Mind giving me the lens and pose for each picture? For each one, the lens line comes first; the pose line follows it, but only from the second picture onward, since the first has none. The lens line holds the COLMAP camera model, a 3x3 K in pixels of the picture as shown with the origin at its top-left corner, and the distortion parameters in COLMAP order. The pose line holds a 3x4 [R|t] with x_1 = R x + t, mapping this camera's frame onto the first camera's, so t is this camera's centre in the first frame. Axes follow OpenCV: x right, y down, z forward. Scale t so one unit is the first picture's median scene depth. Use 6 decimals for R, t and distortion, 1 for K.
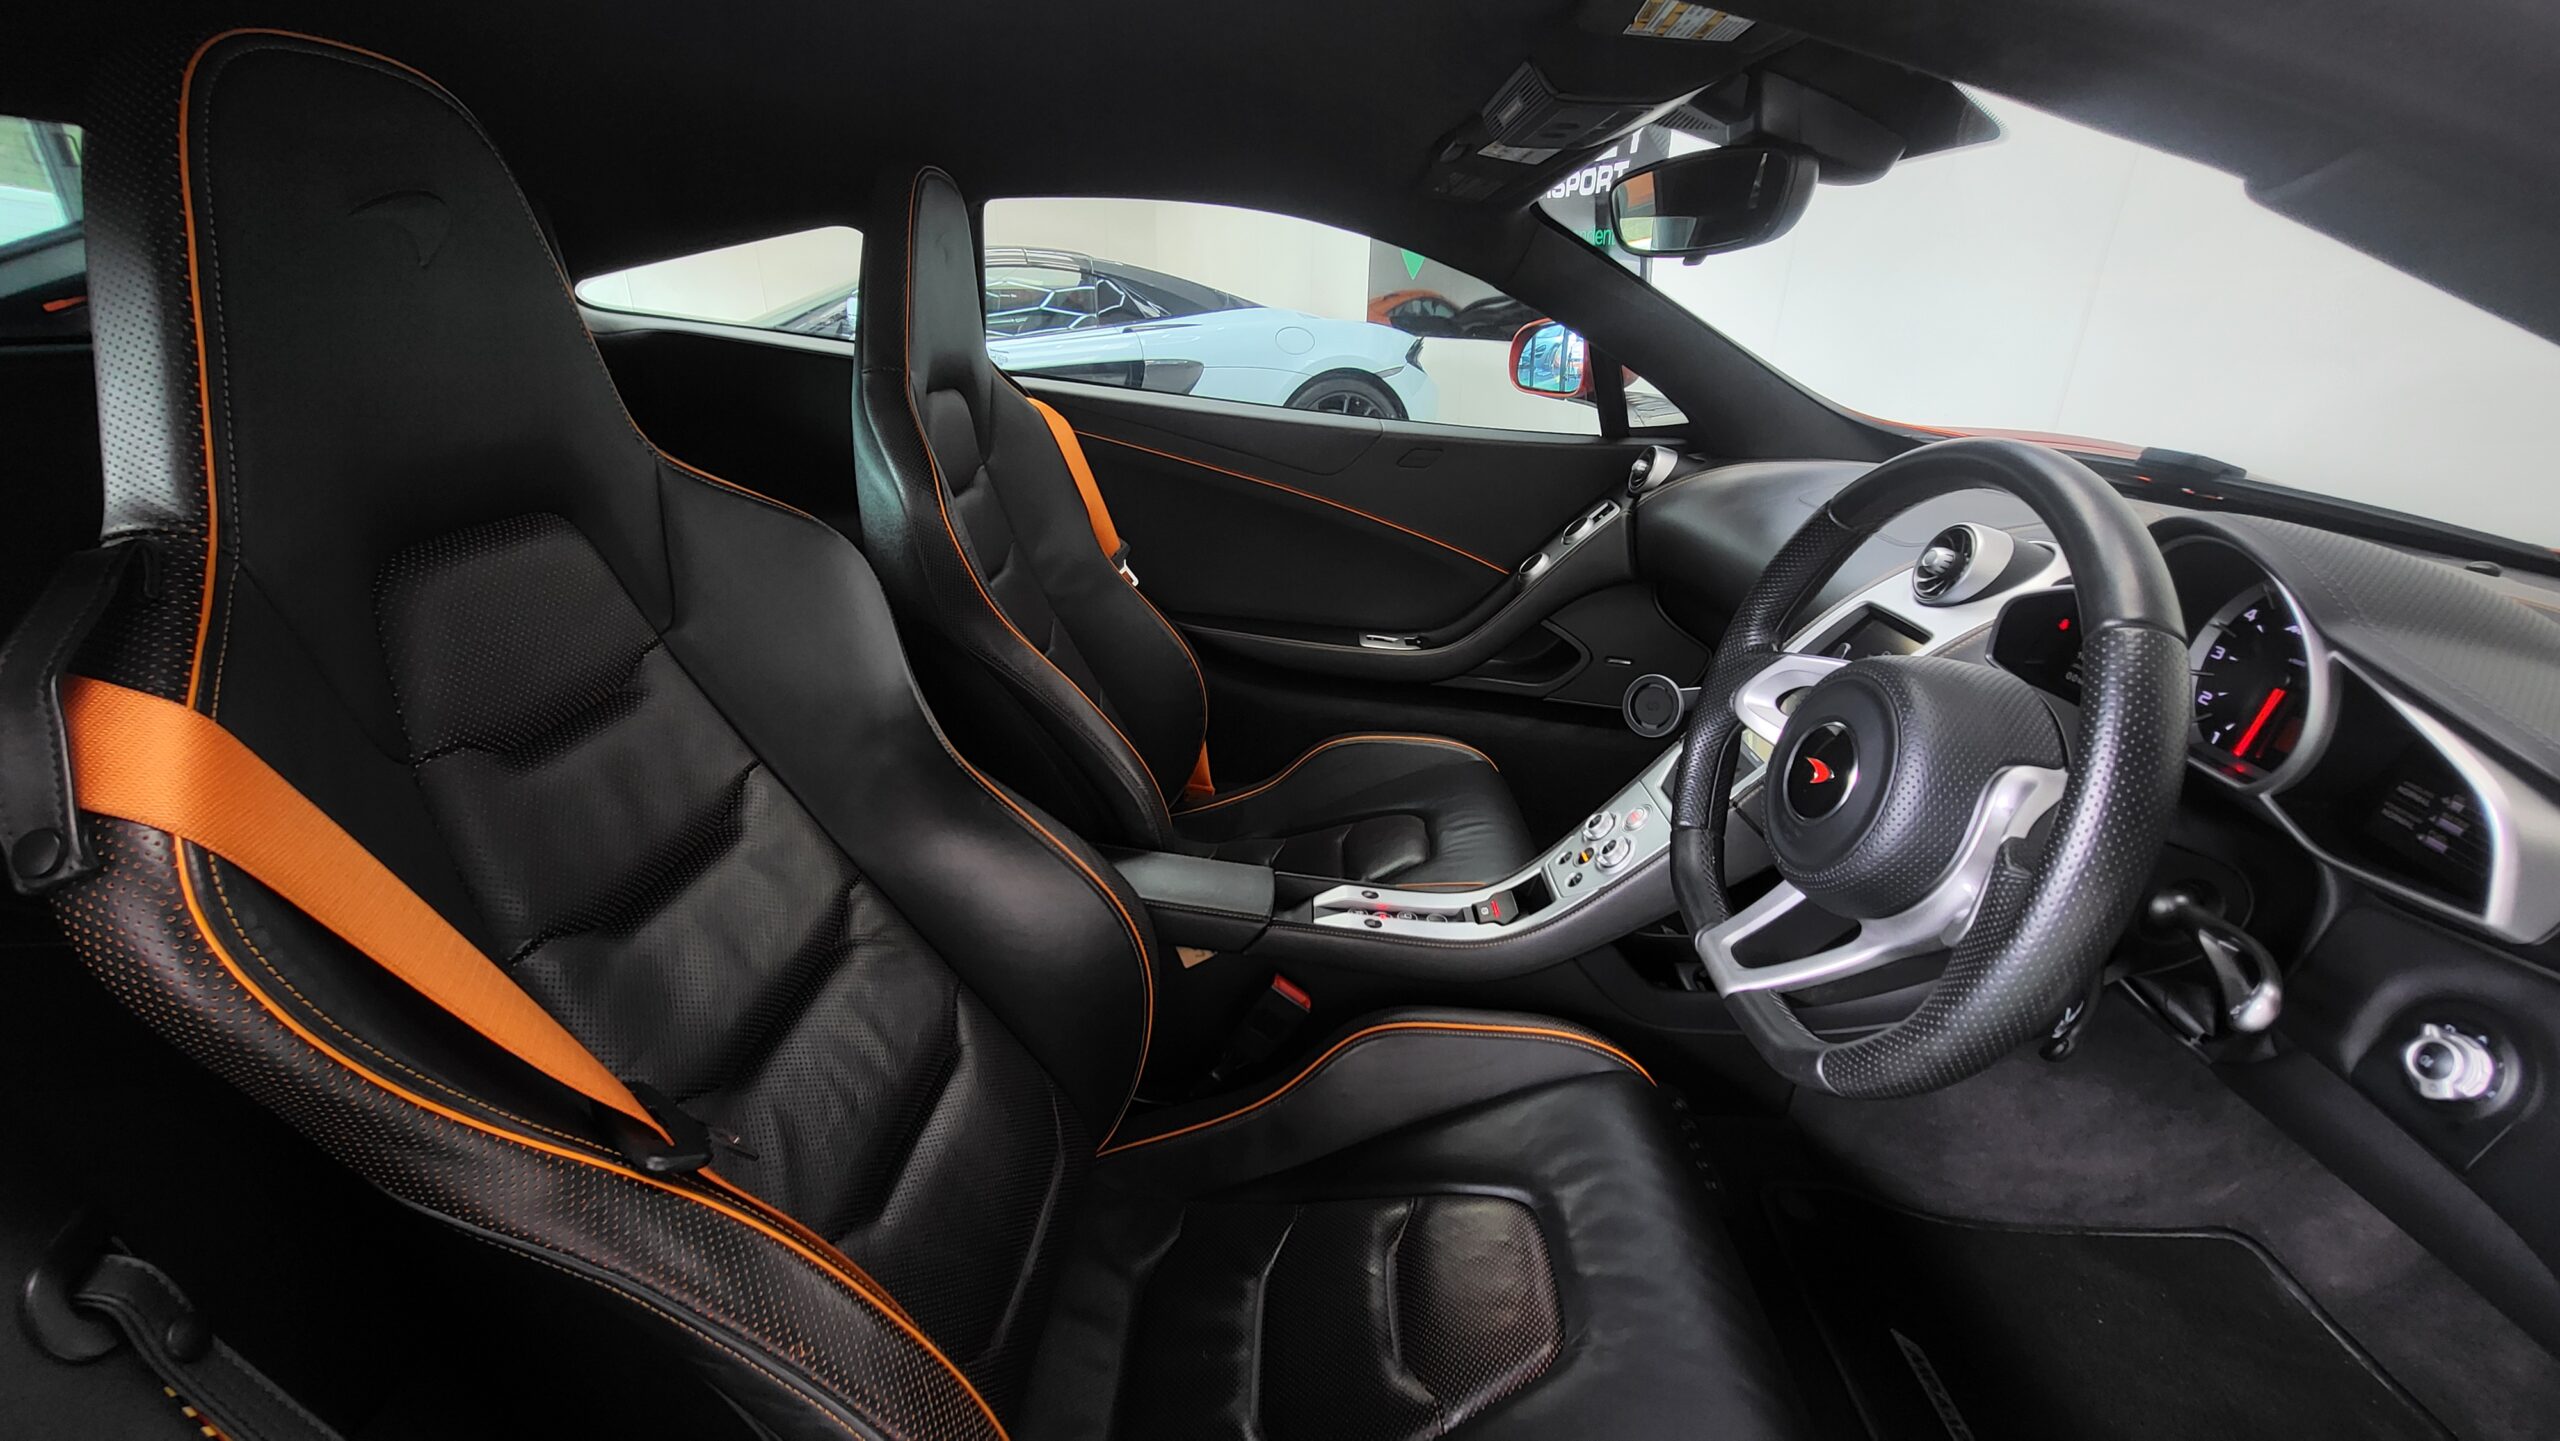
lens RADIAL K [[1009.7, 0, 1288.1], [0, 1009.7, 717.5], [0, 0, 1]] dist [-0.003584, 0.000792]
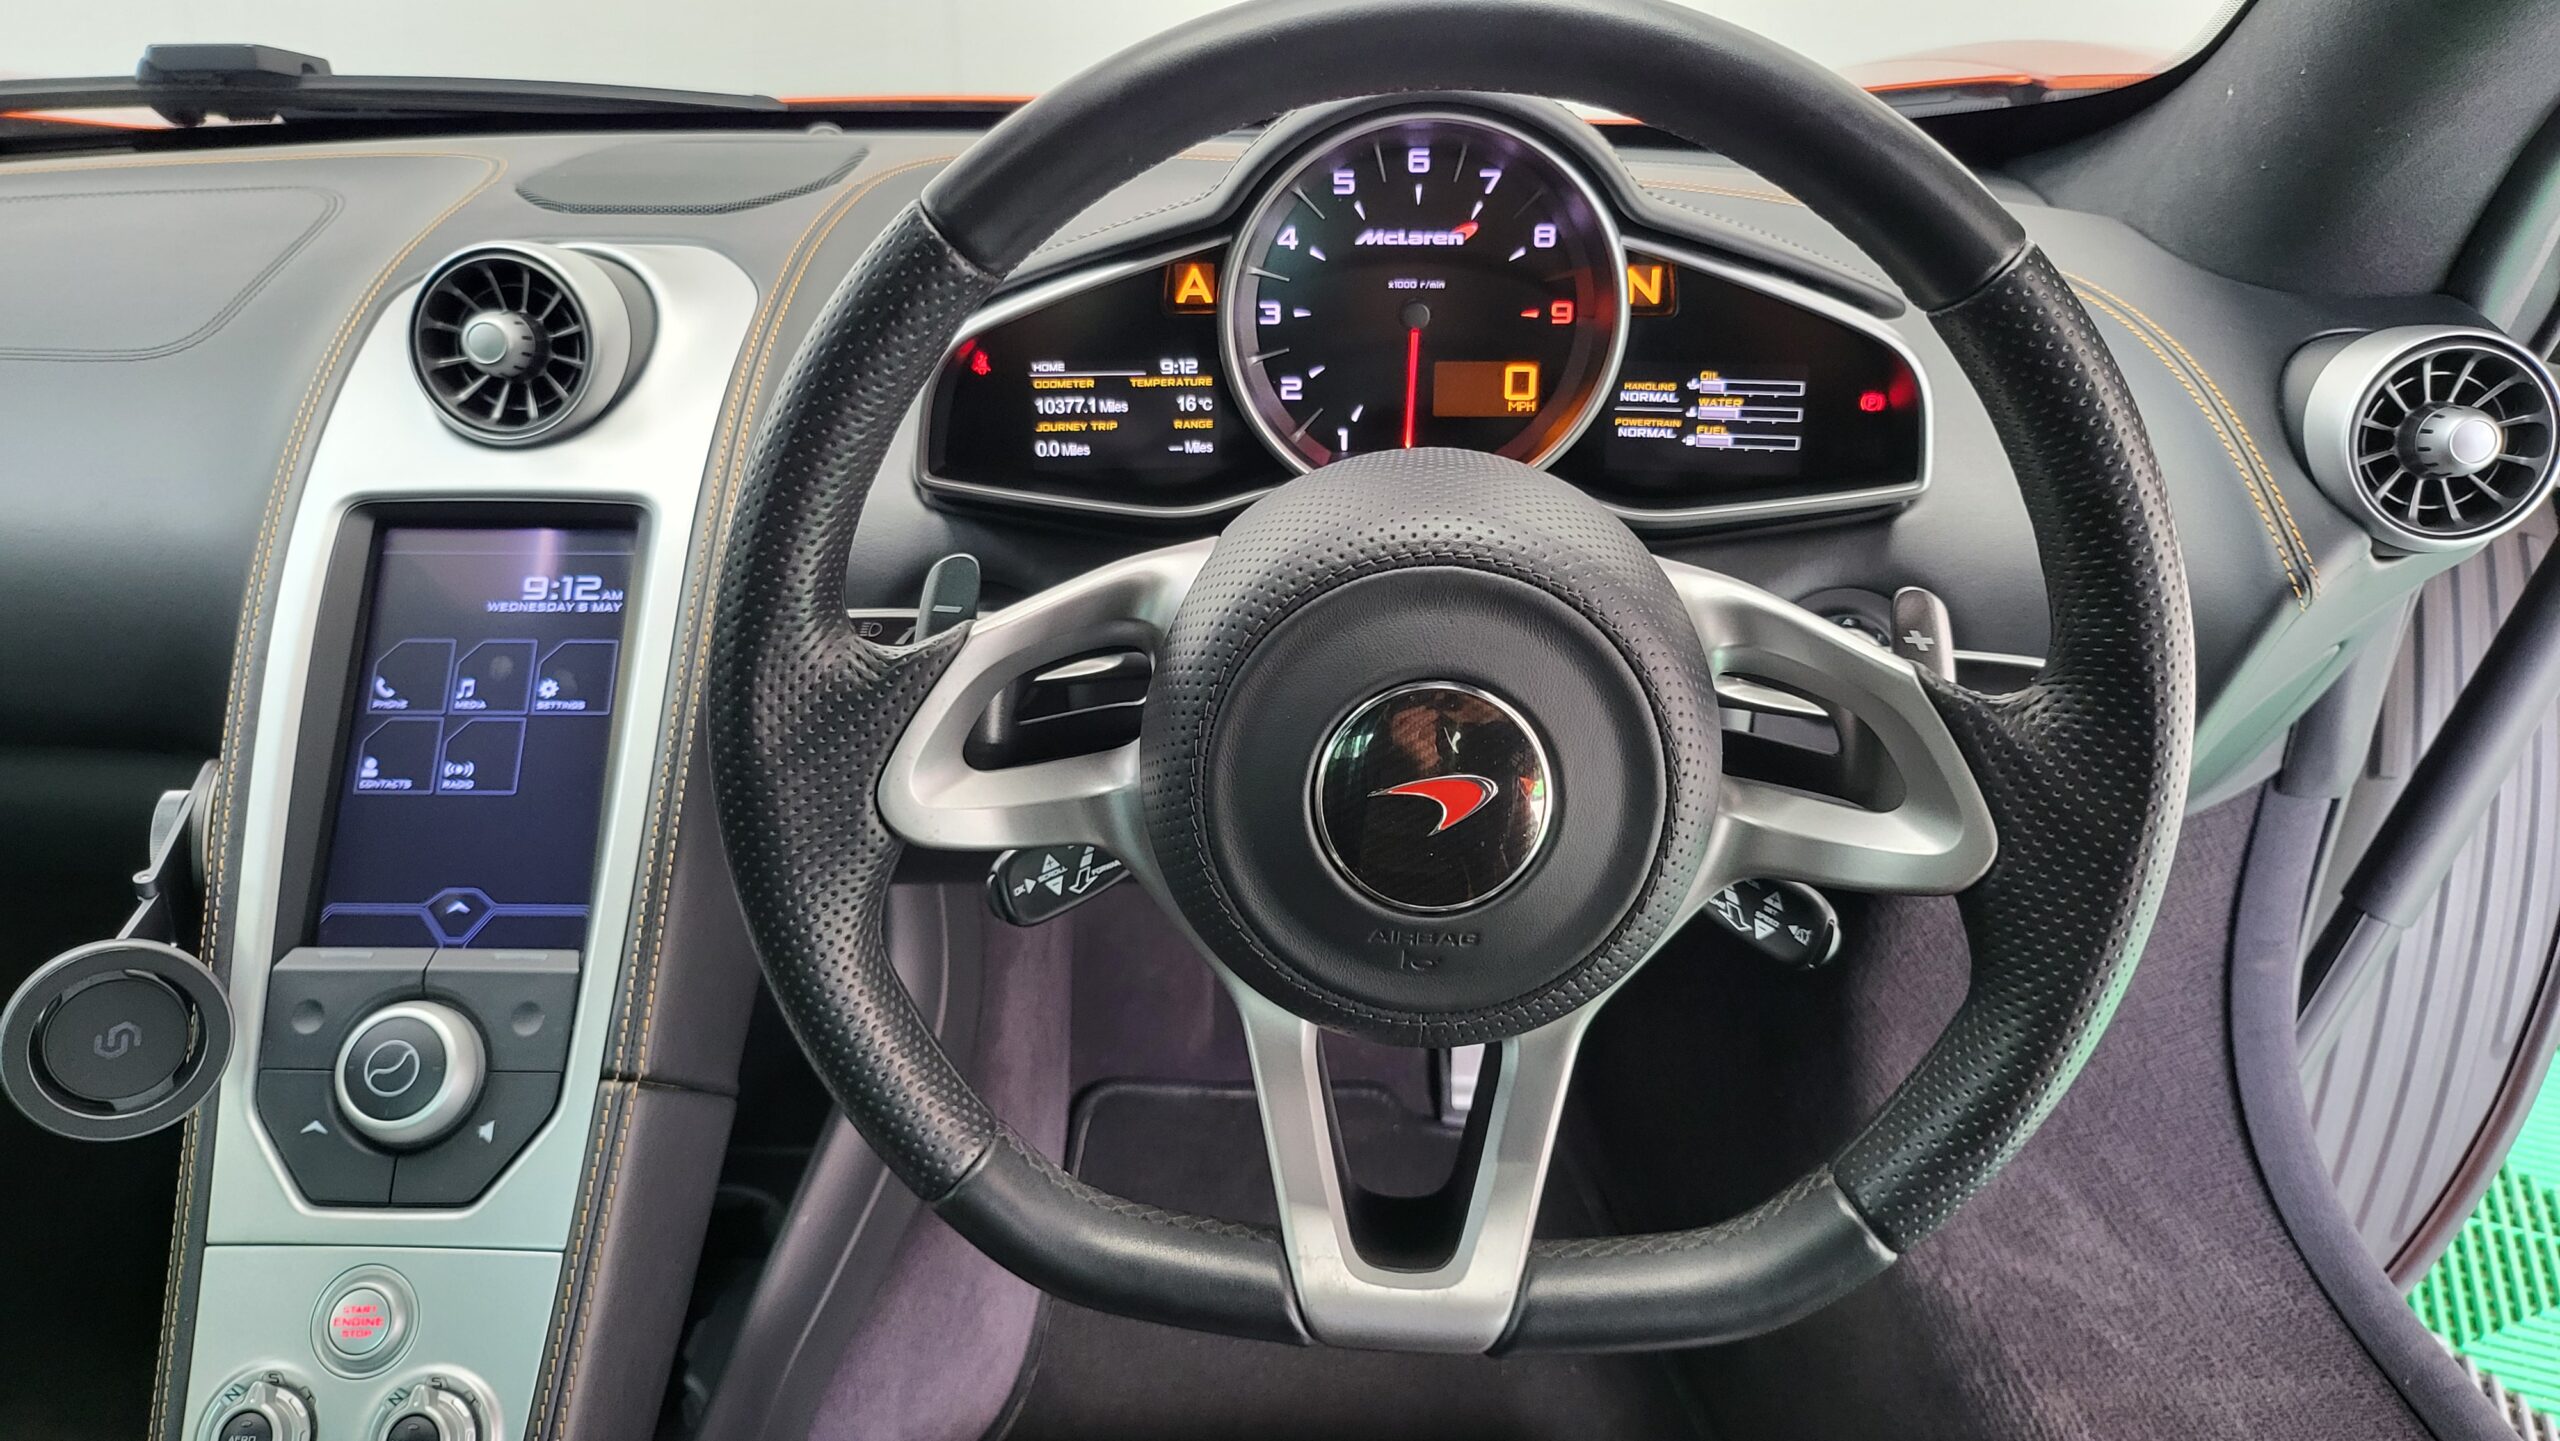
lens RADIAL K [[1808.6, 0, 1277.3], [0, 1808.6, 723.1], [0, 0, 1]] dist [0.046550, -0.051298]
pose [[0.019096, -0.458841, 0.888313, -0.090529], [0.385988, 0.822979, 0.416796, -0.198795], [-0.922306, 0.334919, 0.192823, 0.557489]]
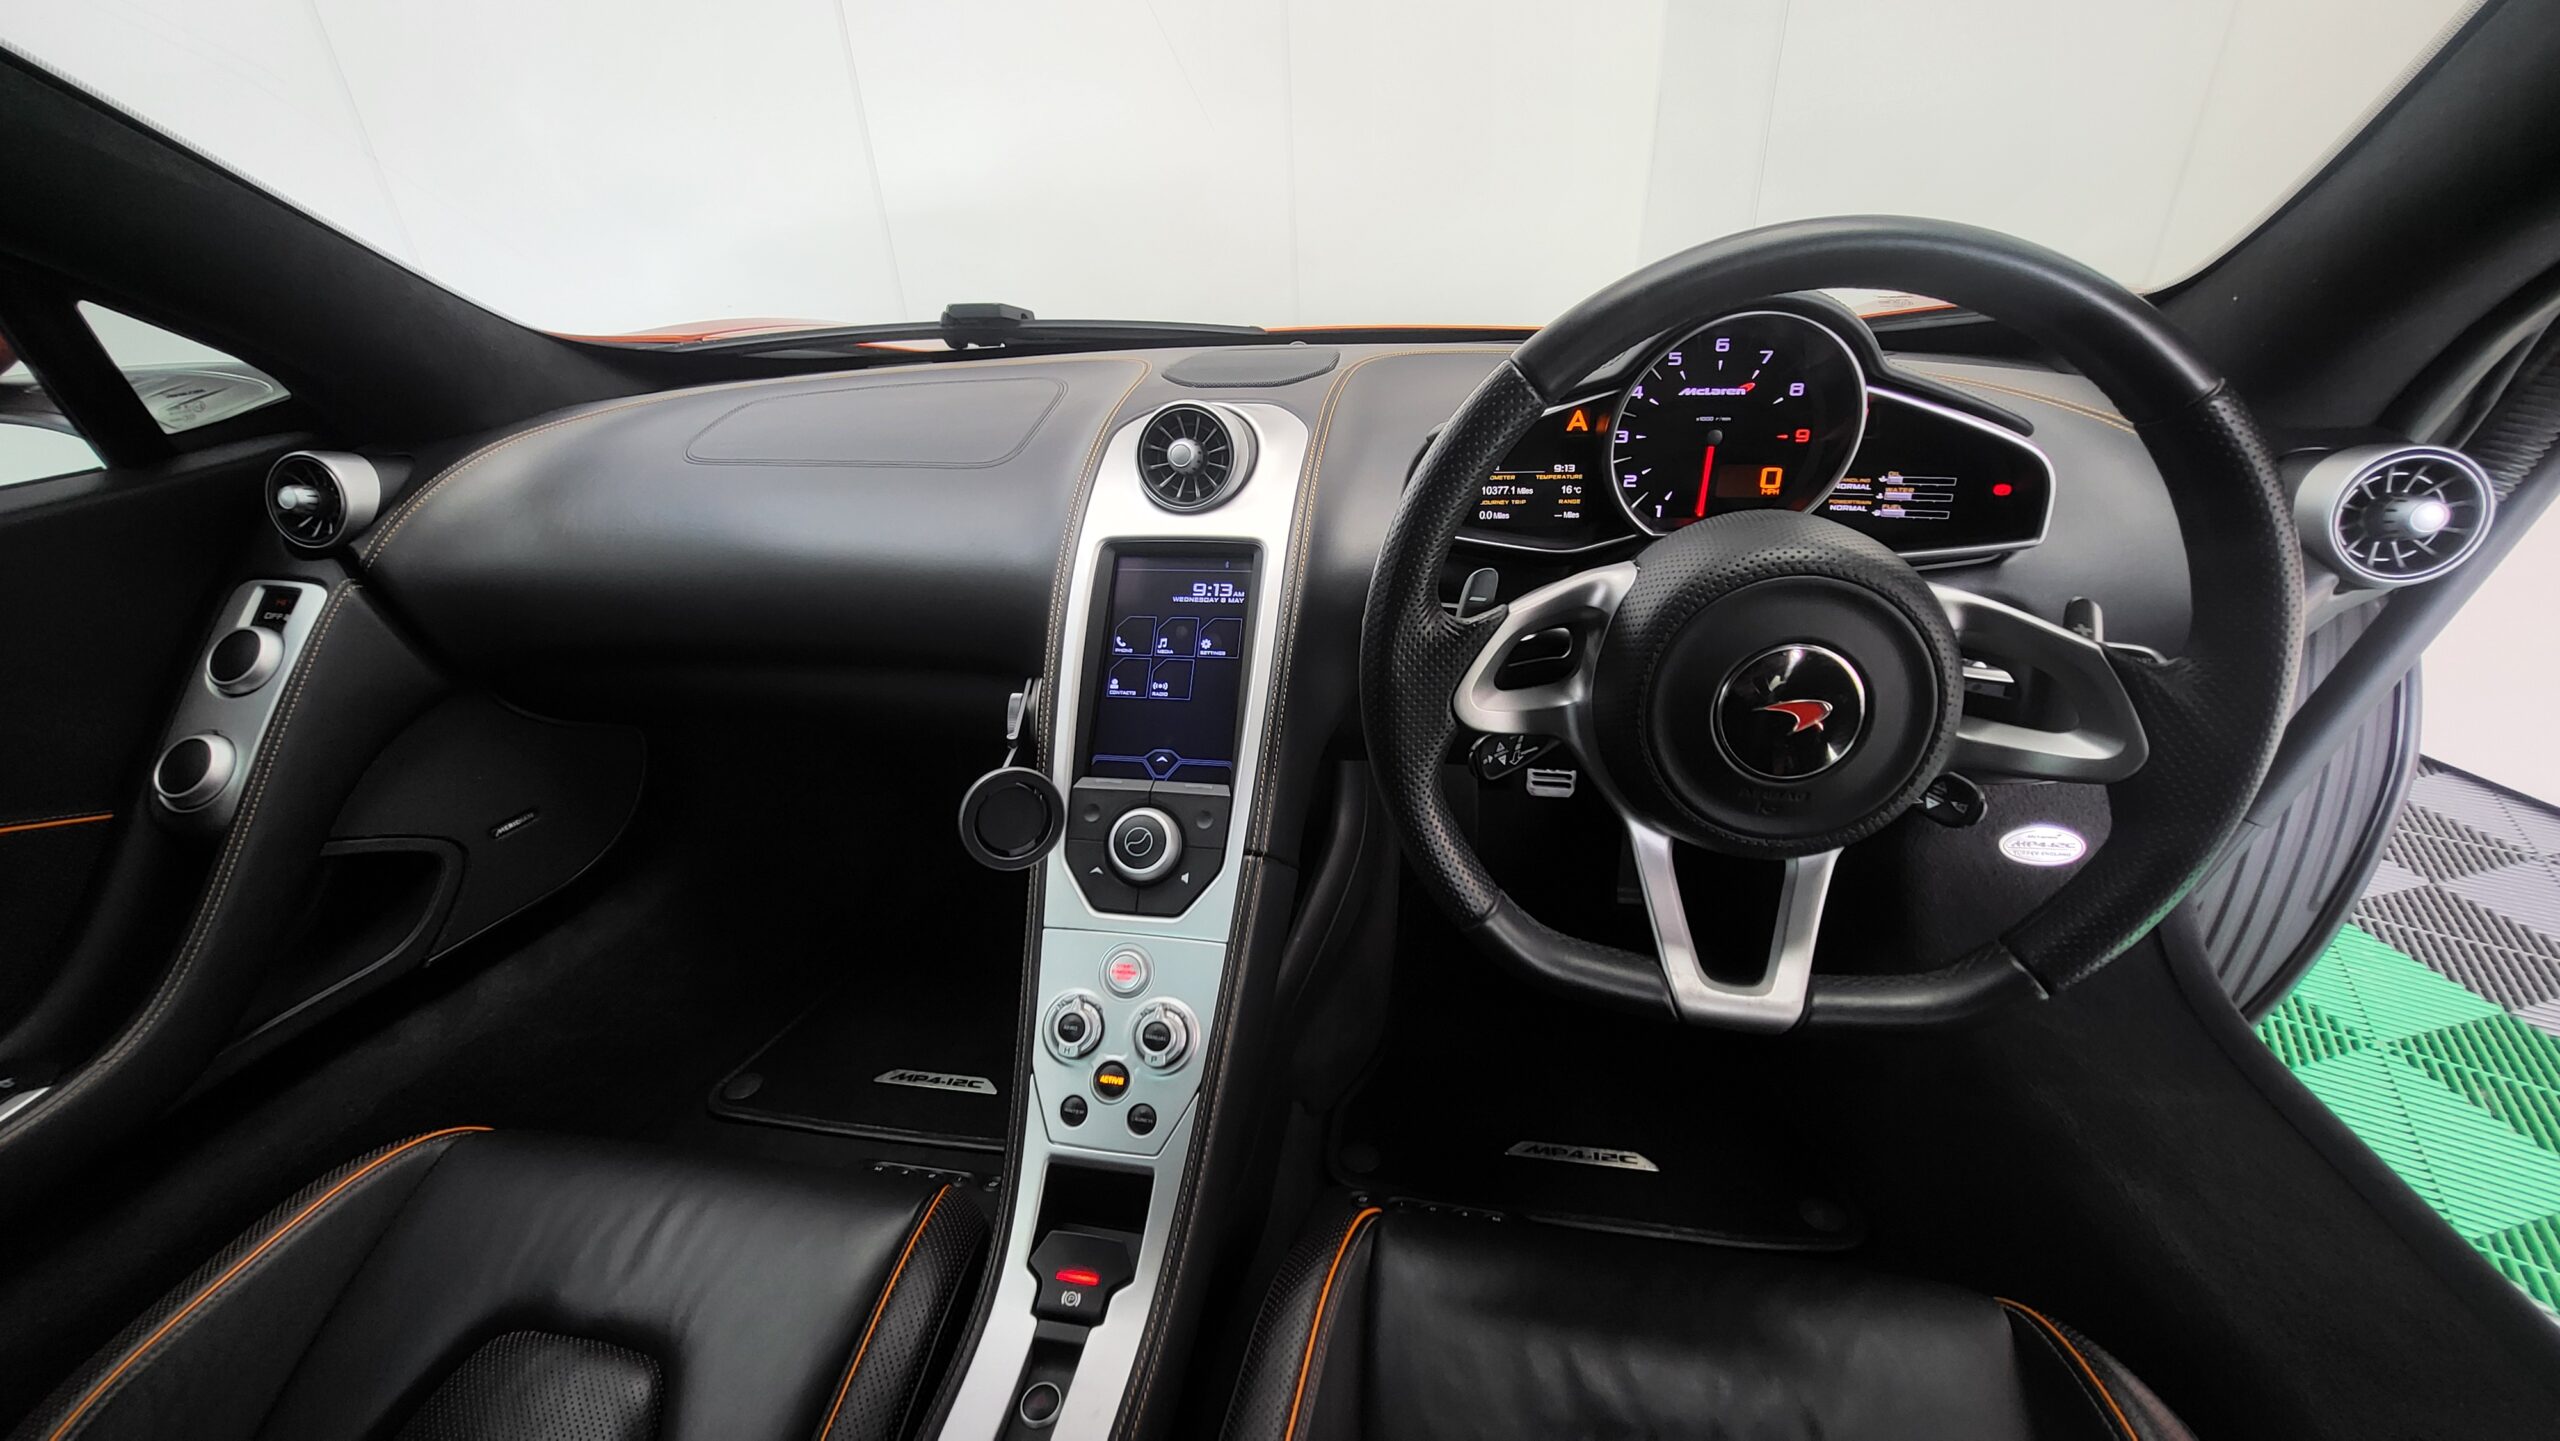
lens RADIAL K [[1009.7, 0, 1284.0], [0, 1009.7, 739.0], [0, 0, 1]] dist [-0.003584, 0.000792]
pose [[0.158512, -0.496926, 0.853193, -0.105091], [0.414212, 0.817869, 0.399398, -0.234533], [-0.896271, 0.290094, 0.335475, 0.674503]]
